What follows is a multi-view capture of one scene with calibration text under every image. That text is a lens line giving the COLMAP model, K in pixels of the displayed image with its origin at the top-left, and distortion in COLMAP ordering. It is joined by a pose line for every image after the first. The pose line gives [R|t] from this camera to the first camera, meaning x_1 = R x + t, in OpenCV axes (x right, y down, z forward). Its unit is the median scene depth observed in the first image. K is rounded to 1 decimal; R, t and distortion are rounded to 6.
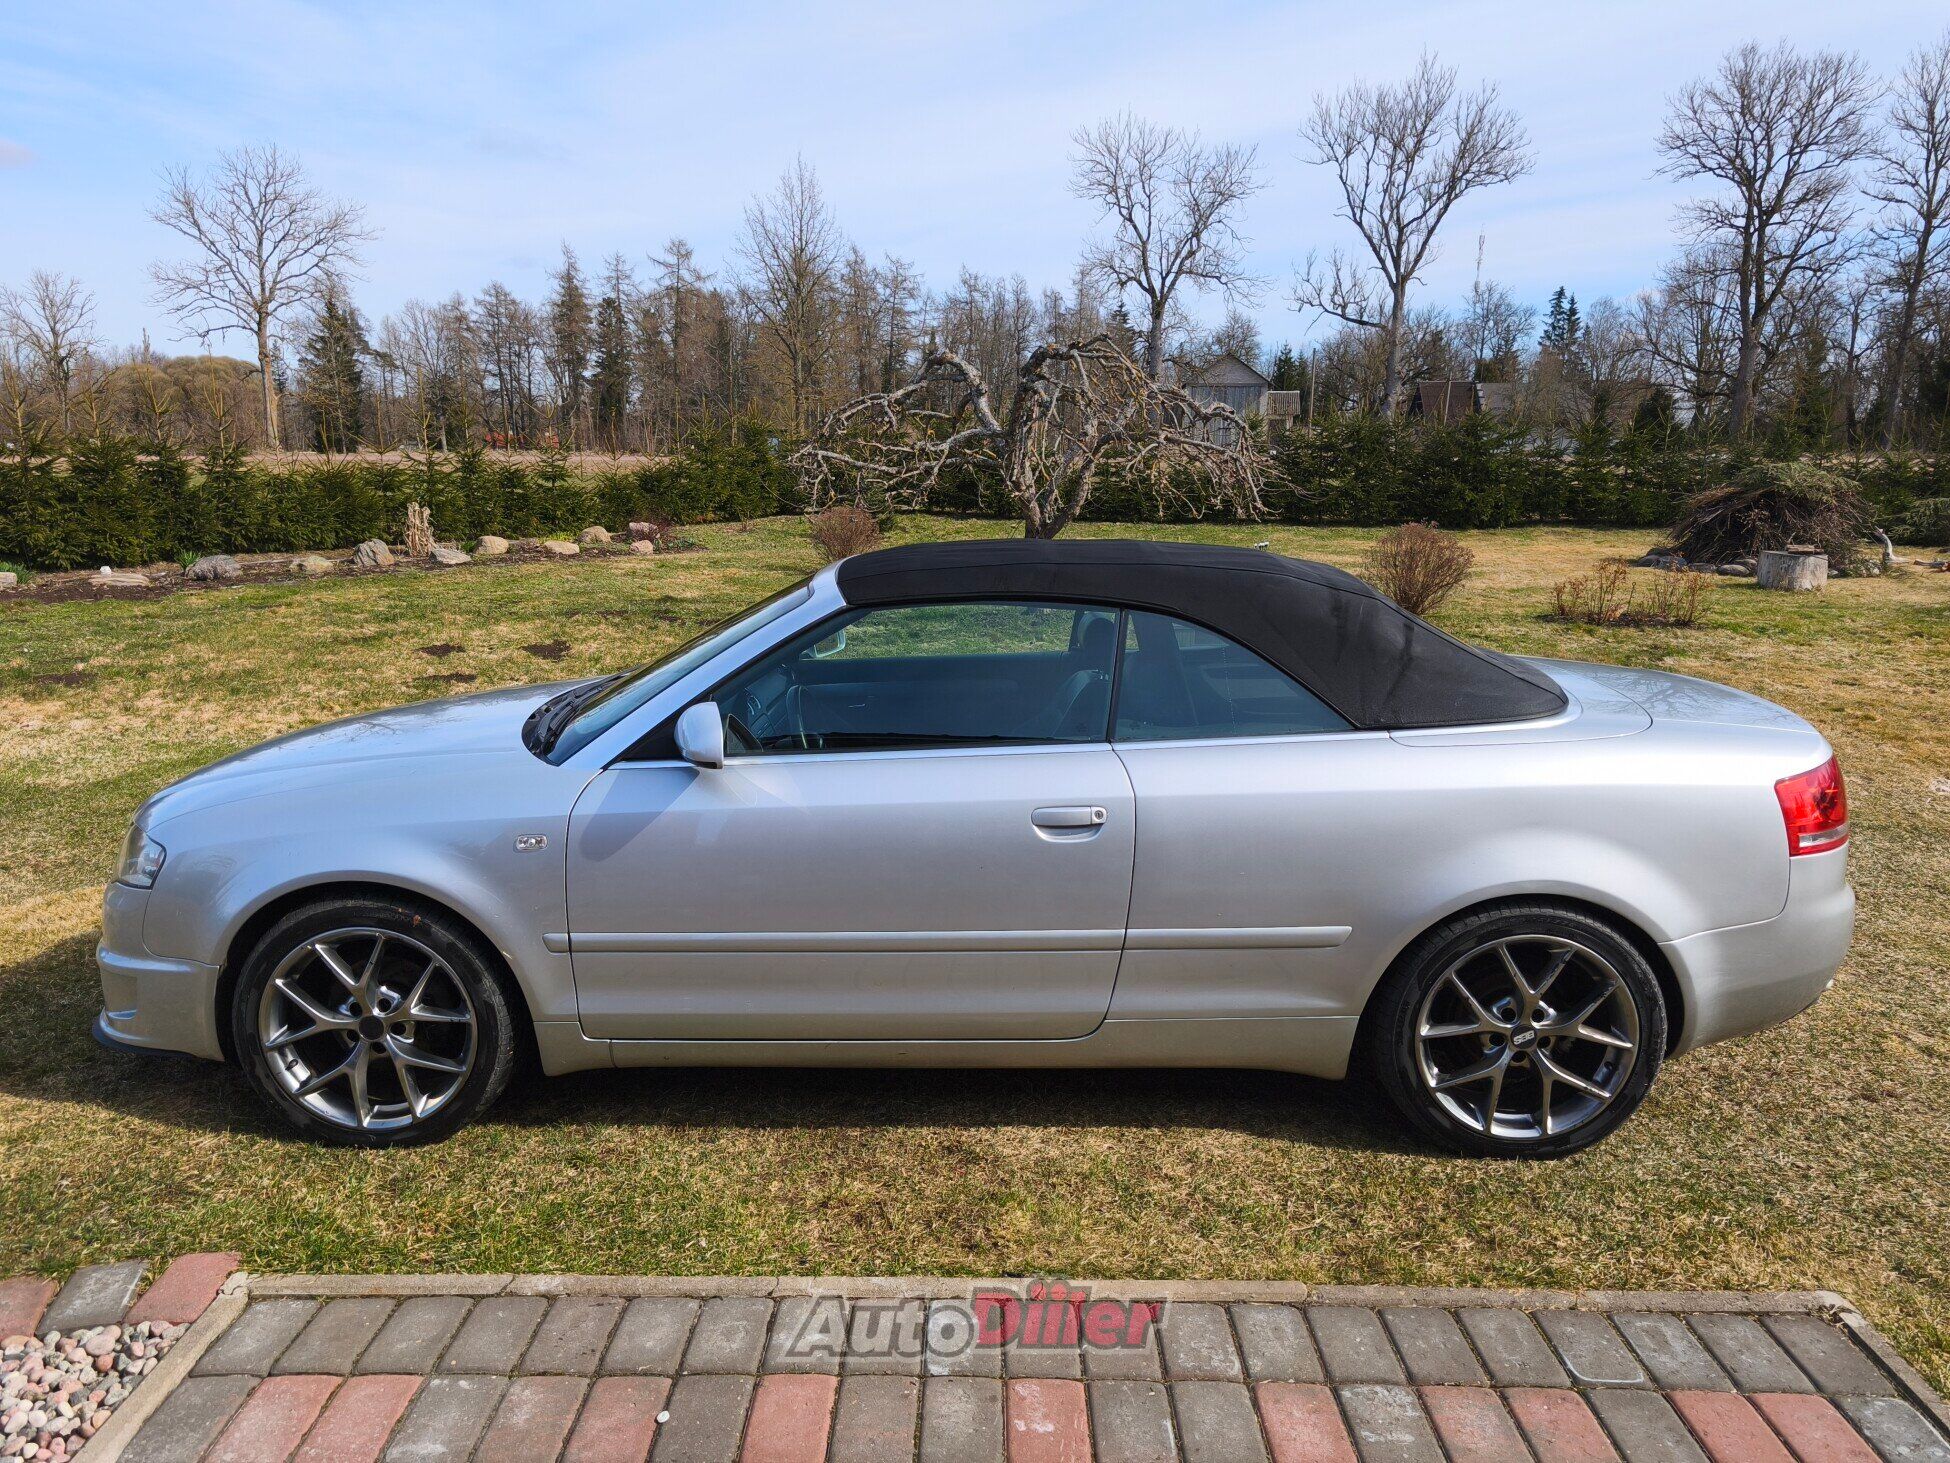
lens RADIAL K [[1305.2, 0, 972.1], [0, 1305.2, 692.6], [0, 0, 1]] dist [0.104799, -0.099022]
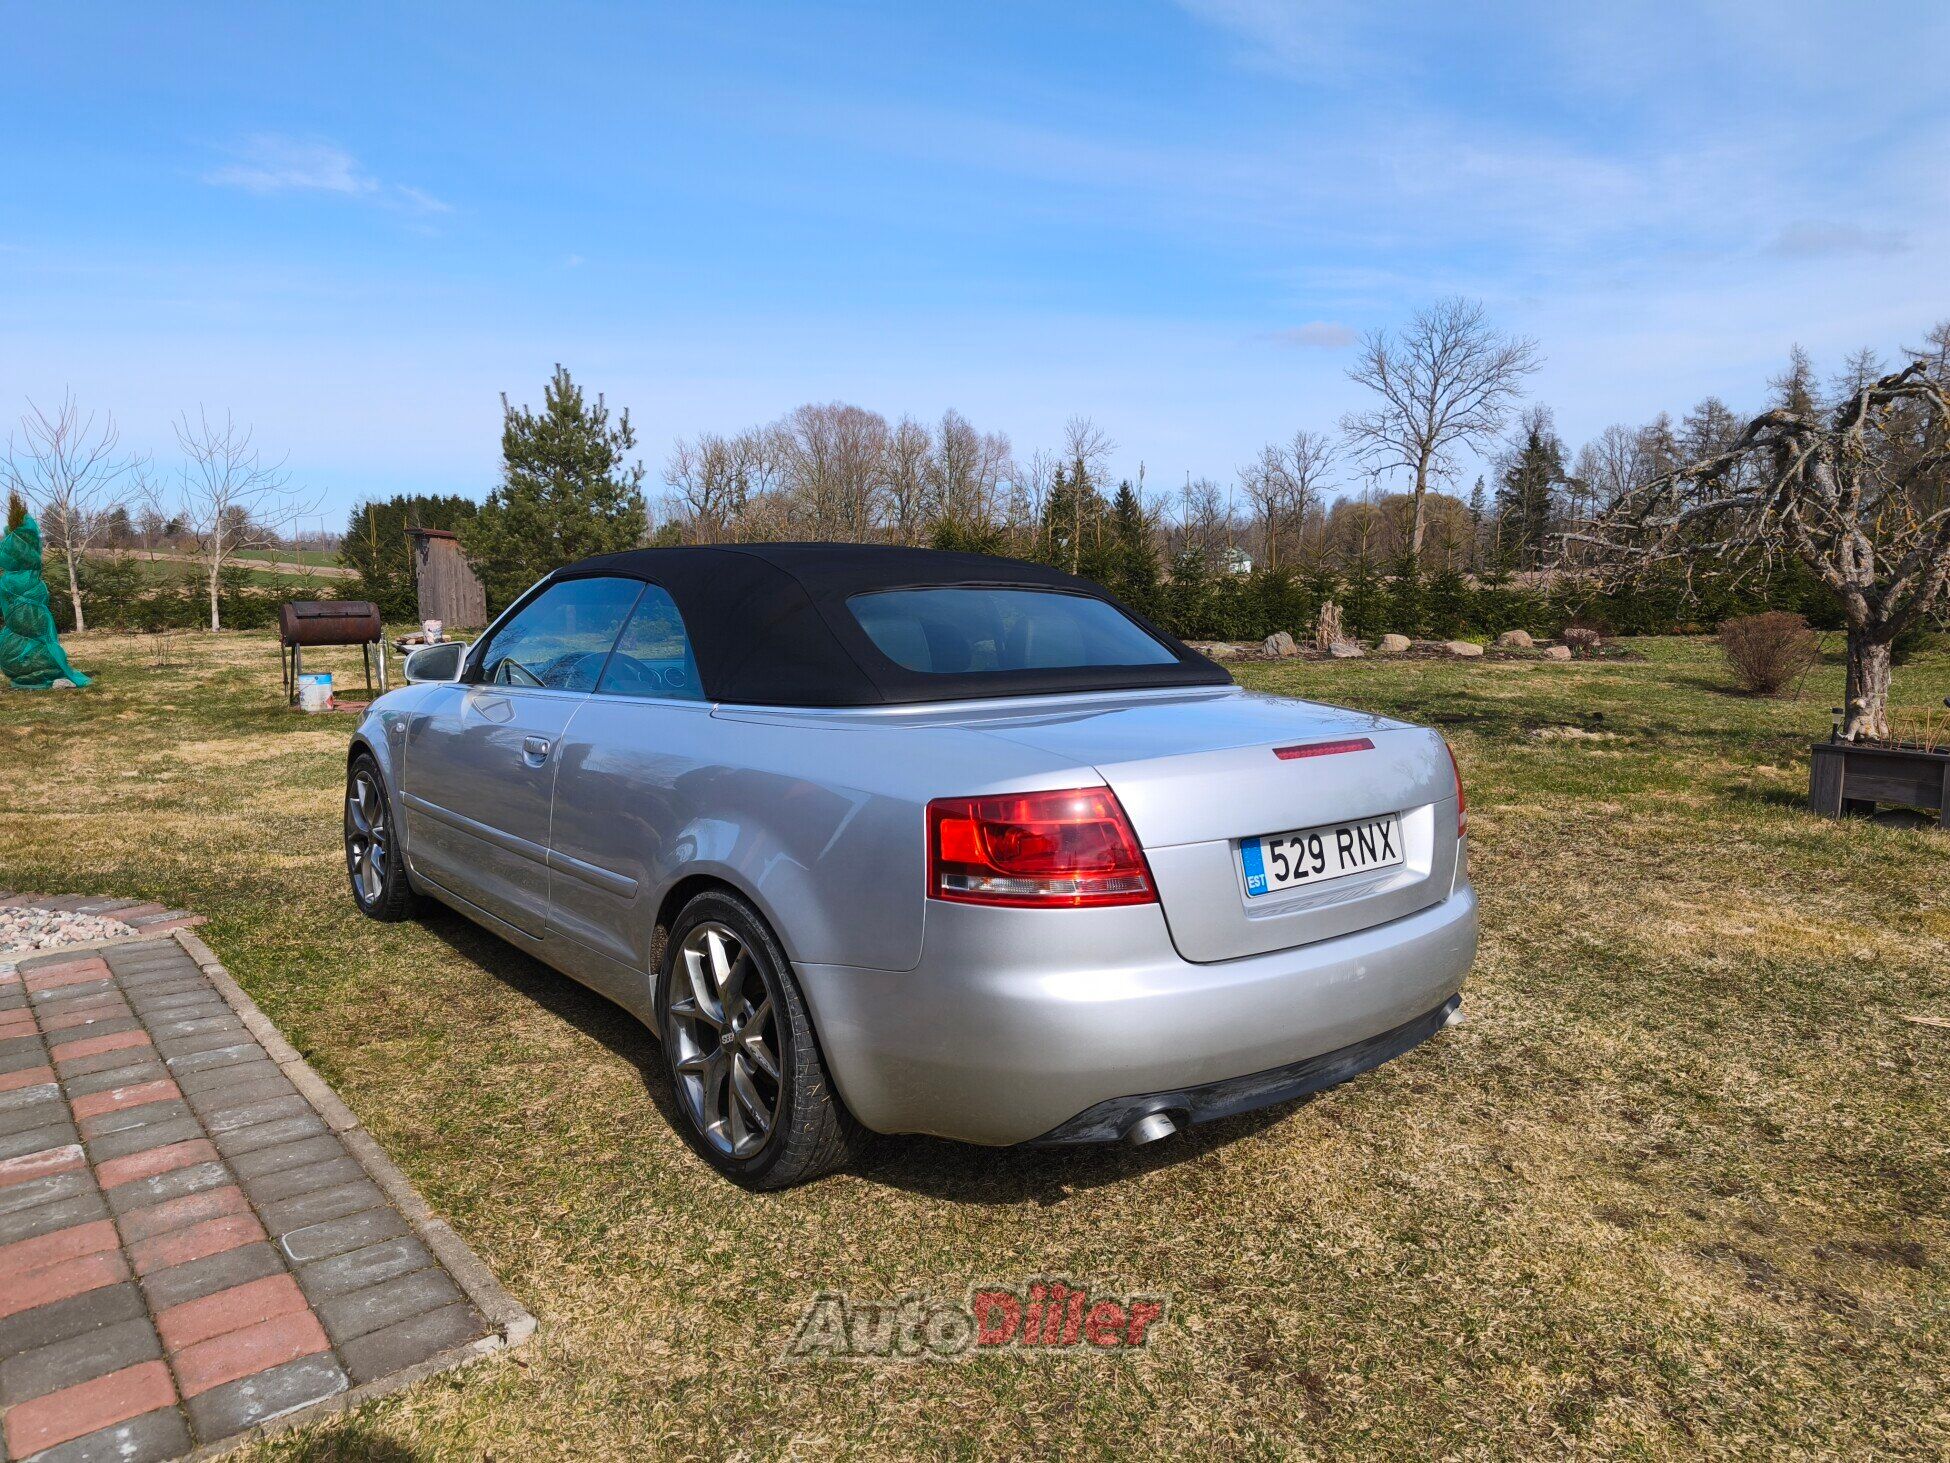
lens RADIAL K [[1285.3, 0, 975.0], [0, 1285.3, 731.5], [0, 0, 1]] dist [0.091942, -0.066084]
pose [[0.646672, 0.095677, -0.756744, 0.698320], [-0.143985, 0.989578, 0.002073, 0.011773], [0.749055, 0.107620, 0.653708, 0.300268]]
